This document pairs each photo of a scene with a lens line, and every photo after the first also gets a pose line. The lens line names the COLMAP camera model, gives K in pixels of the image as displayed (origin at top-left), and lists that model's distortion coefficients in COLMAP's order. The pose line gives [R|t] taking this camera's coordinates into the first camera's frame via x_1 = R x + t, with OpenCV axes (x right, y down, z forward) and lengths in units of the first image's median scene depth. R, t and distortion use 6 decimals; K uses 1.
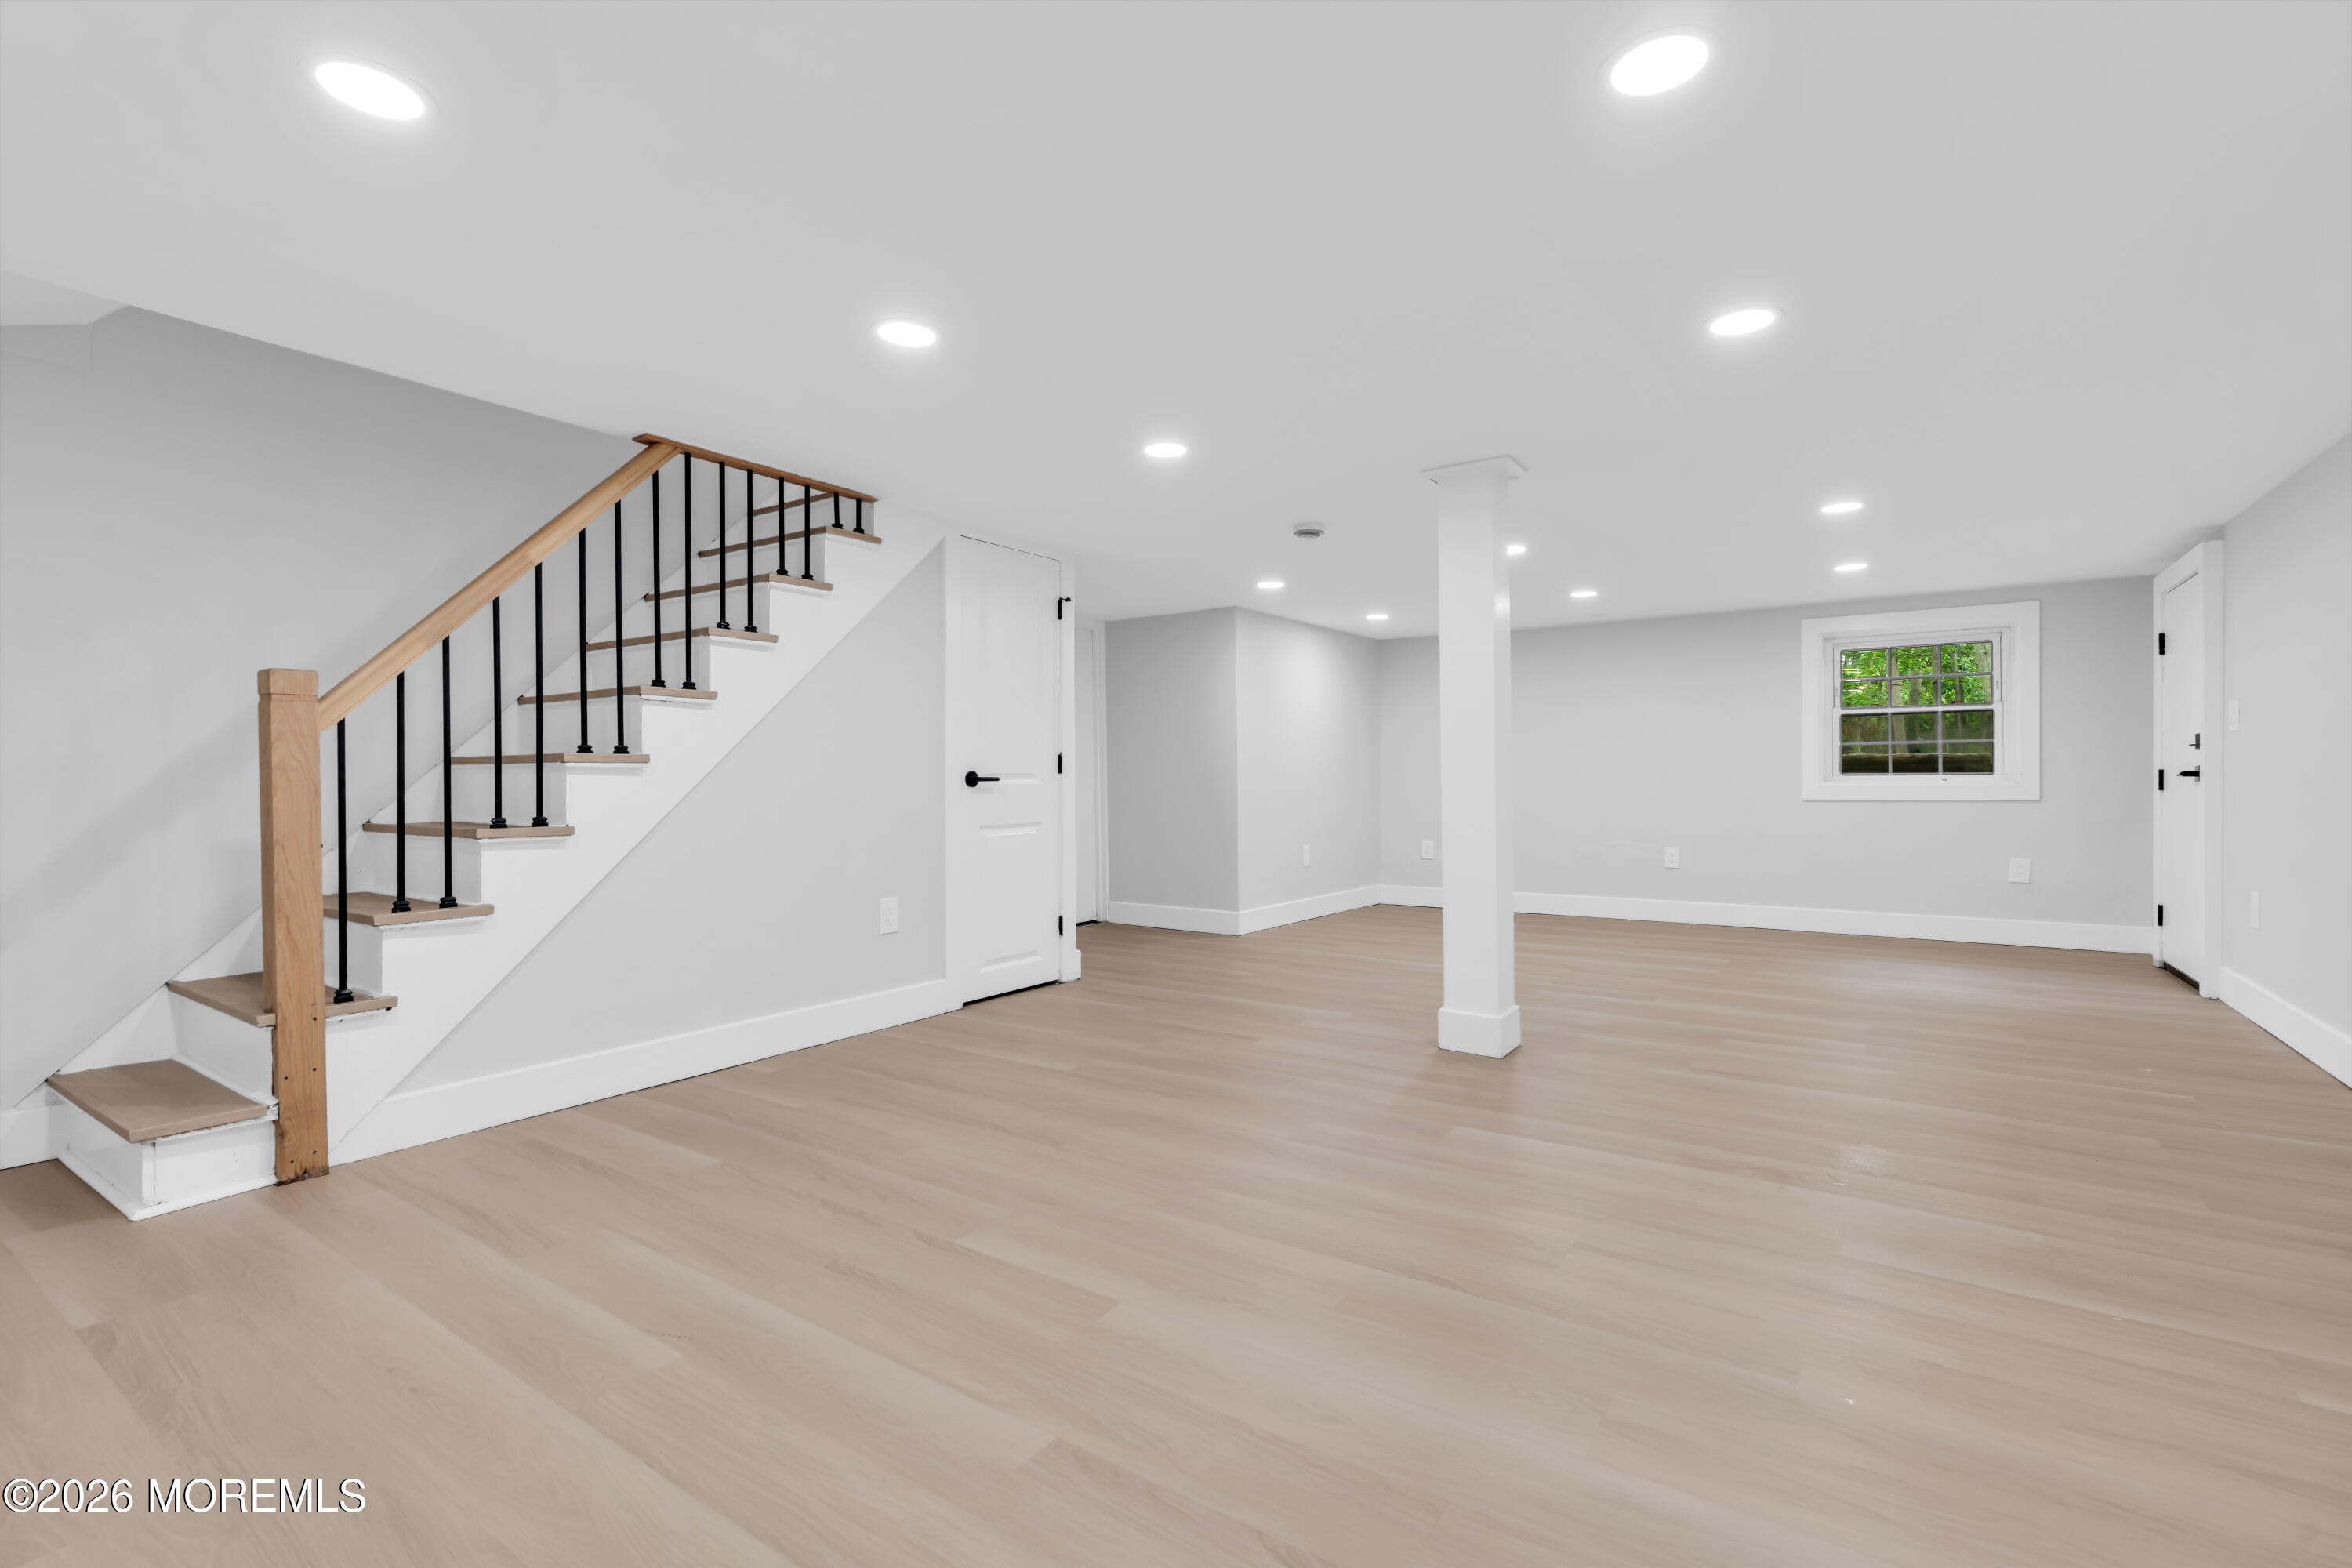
lens RADIAL K [[1058.2, 0, 1178.7], [0, 1058.2, 778.1], [0, 0, 1]] dist [-0.020220, 0.000066]
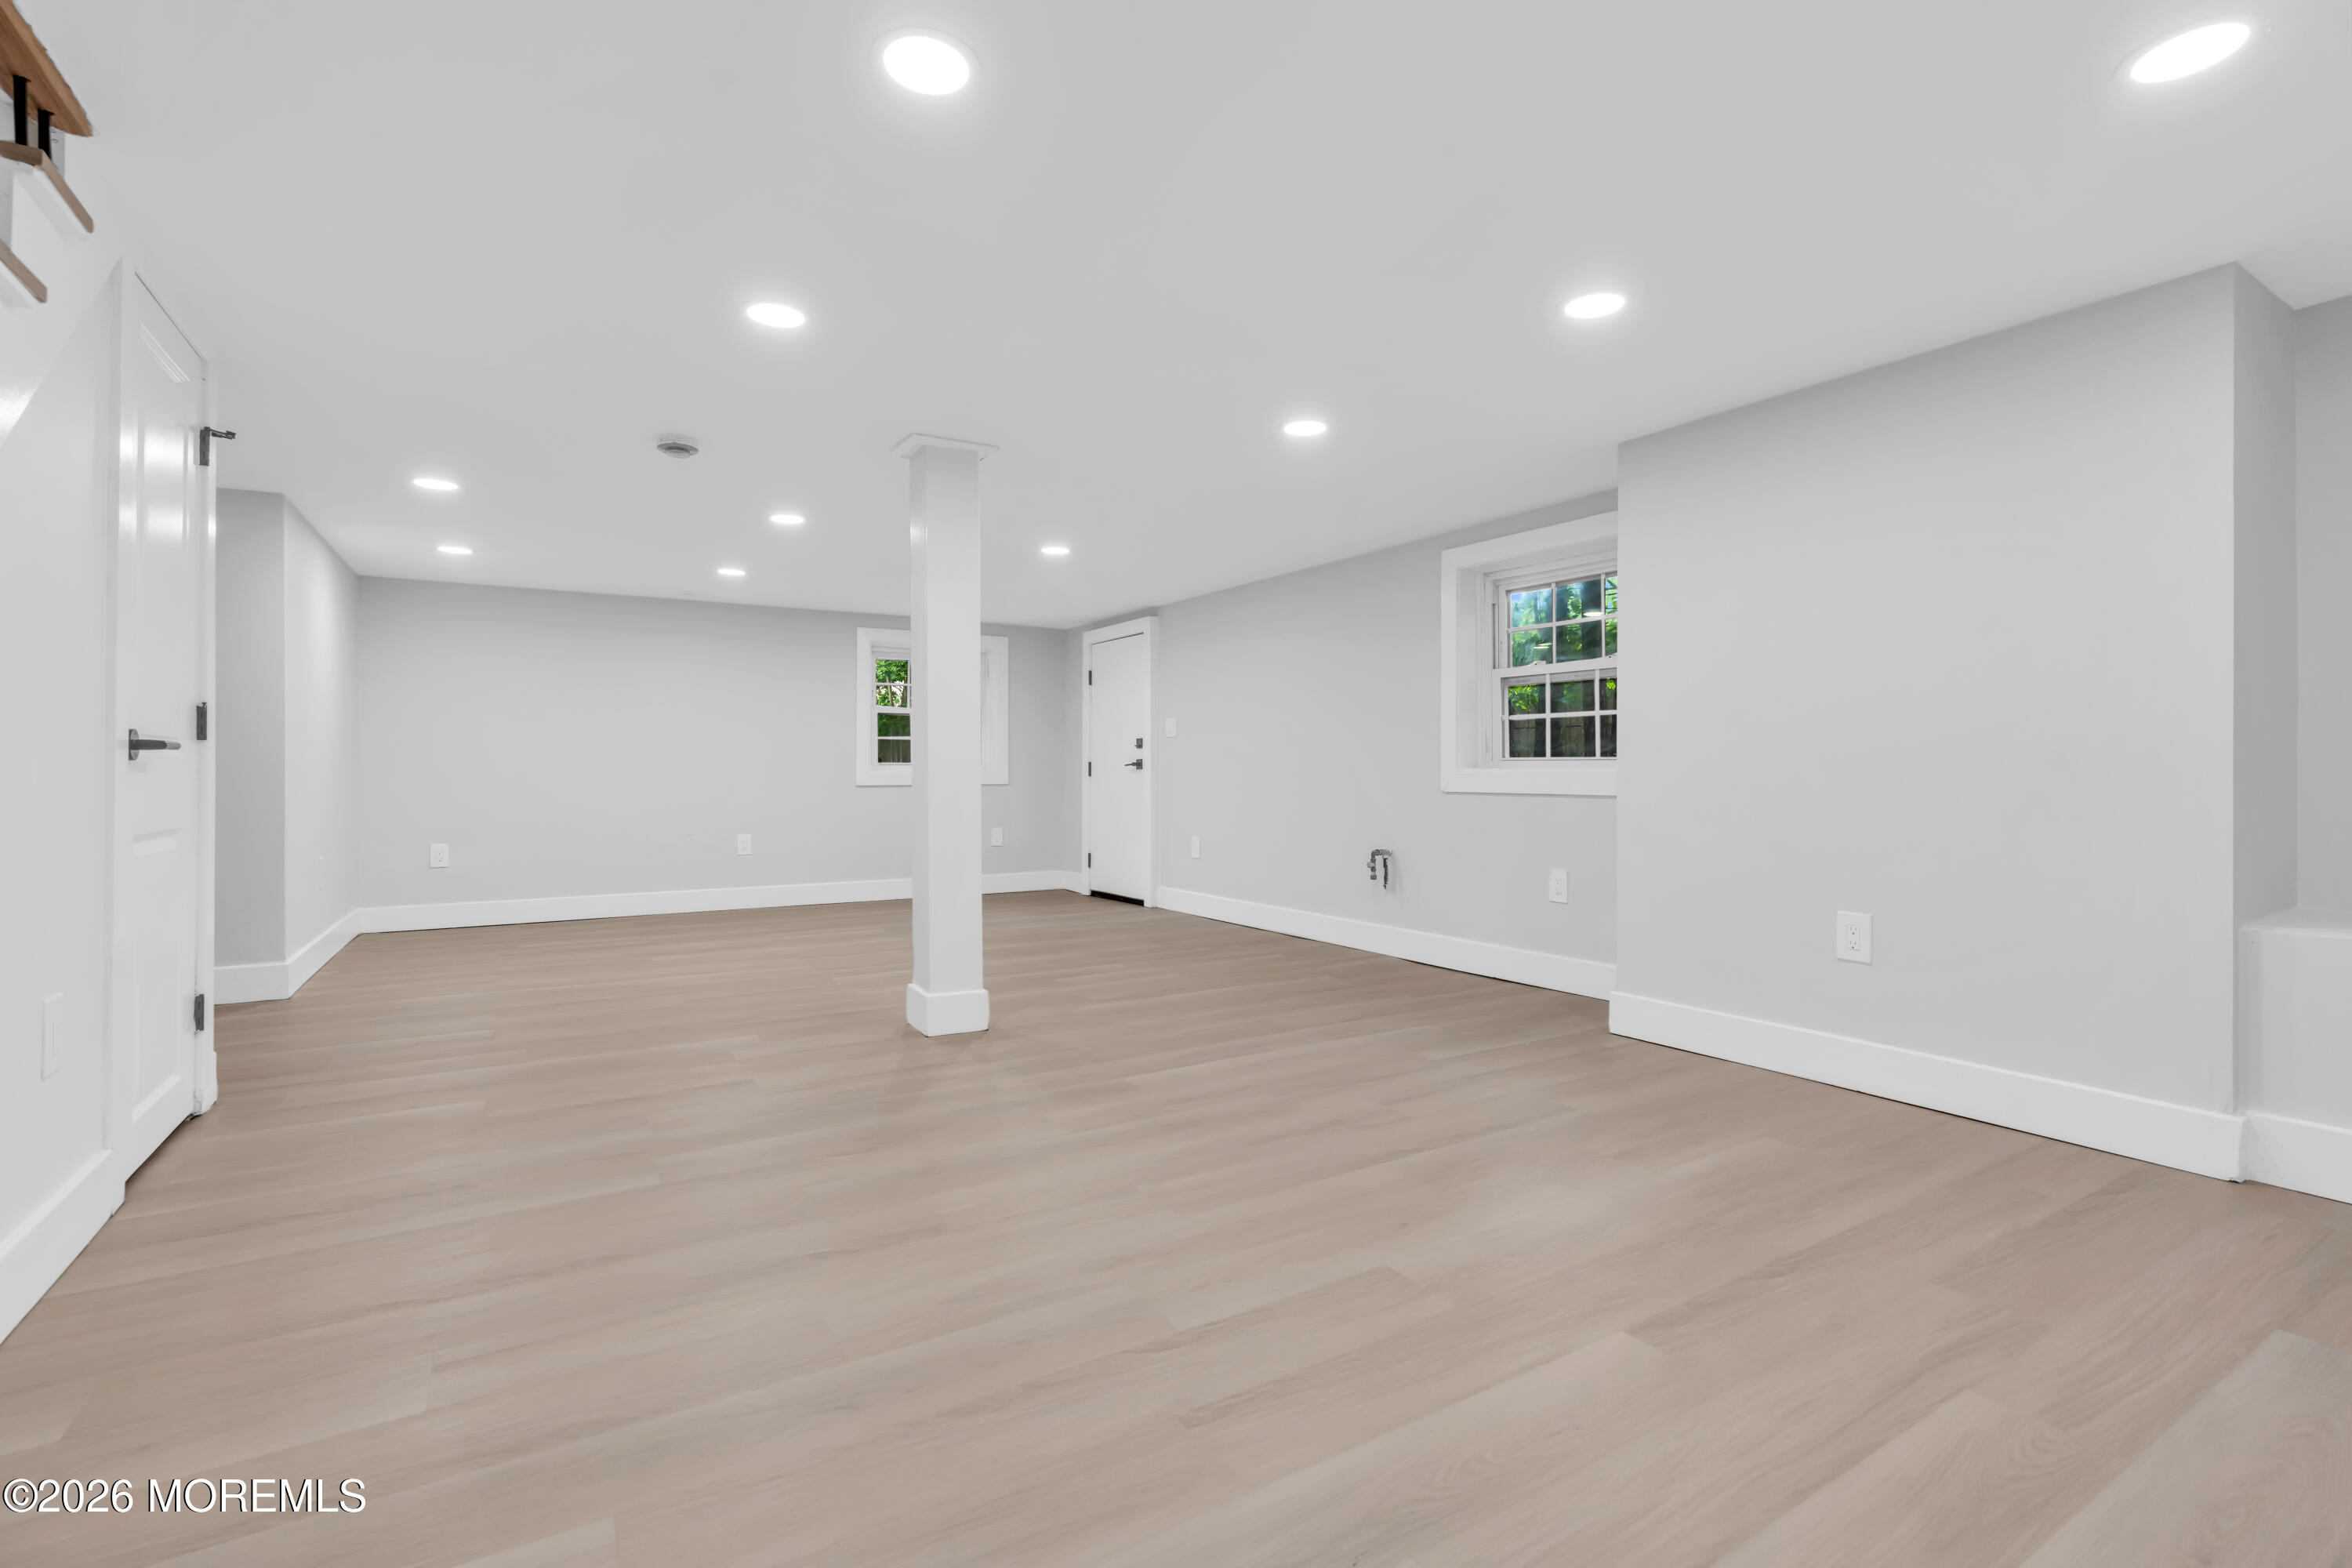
lens RADIAL K [[1051.4, 0, 1171.0], [0, 1051.4, 789.6], [0, 0, 1]] dist [-0.005548, 0.000503]
pose [[0.410507, -0.011968, 0.911779, -0.553659], [-0.002161, 0.999898, 0.014097, 0.013935], [-0.911855, -0.007757, 0.410439, 0.408790]]
